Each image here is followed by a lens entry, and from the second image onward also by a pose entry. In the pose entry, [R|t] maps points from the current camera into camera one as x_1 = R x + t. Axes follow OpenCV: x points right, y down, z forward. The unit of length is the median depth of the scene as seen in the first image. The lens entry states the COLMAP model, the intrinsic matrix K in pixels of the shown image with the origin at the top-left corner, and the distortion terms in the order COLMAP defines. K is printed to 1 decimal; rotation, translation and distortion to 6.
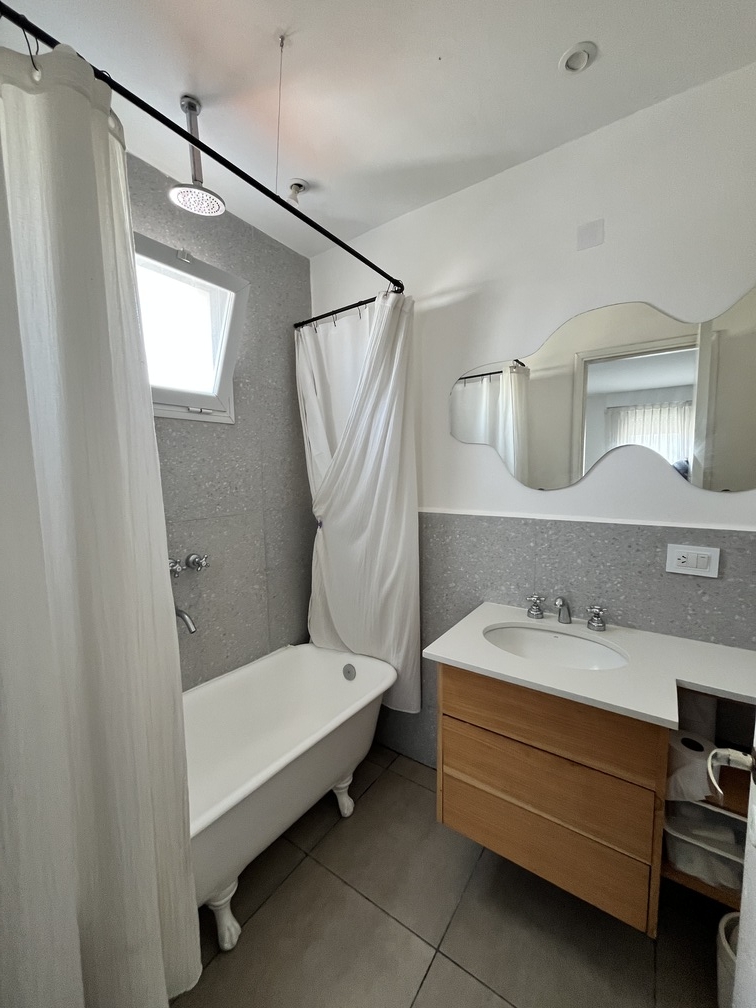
lens RADIAL K [[407.9, 0, 376.1], [0, 407.9, 504.8], [0, 0, 1]] dist [-0.001647, -0.000636]
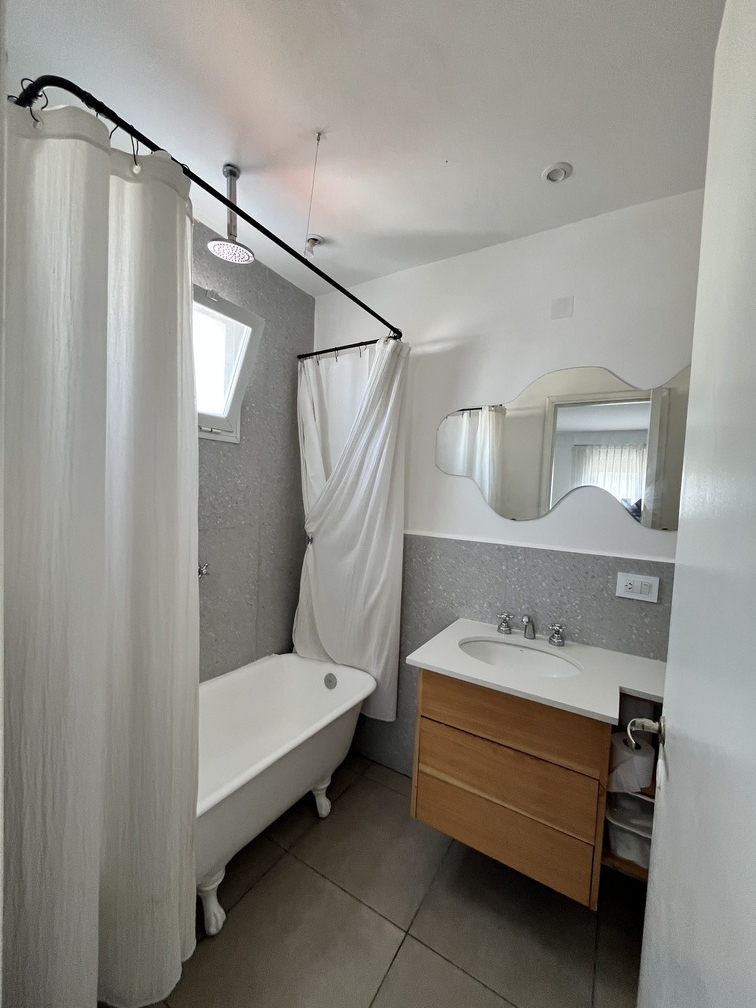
lens RADIAL K [[407.9, 0, 376.1], [0, 407.9, 504.8], [0, 0, 1]] dist [-0.001647, -0.000636]
pose [[0.996299, 0.056560, 0.064732, -0.054512], [-0.053437, 0.997369, -0.048995, -0.002546], [-0.067333, 0.045355, 0.996699, -0.112644]]
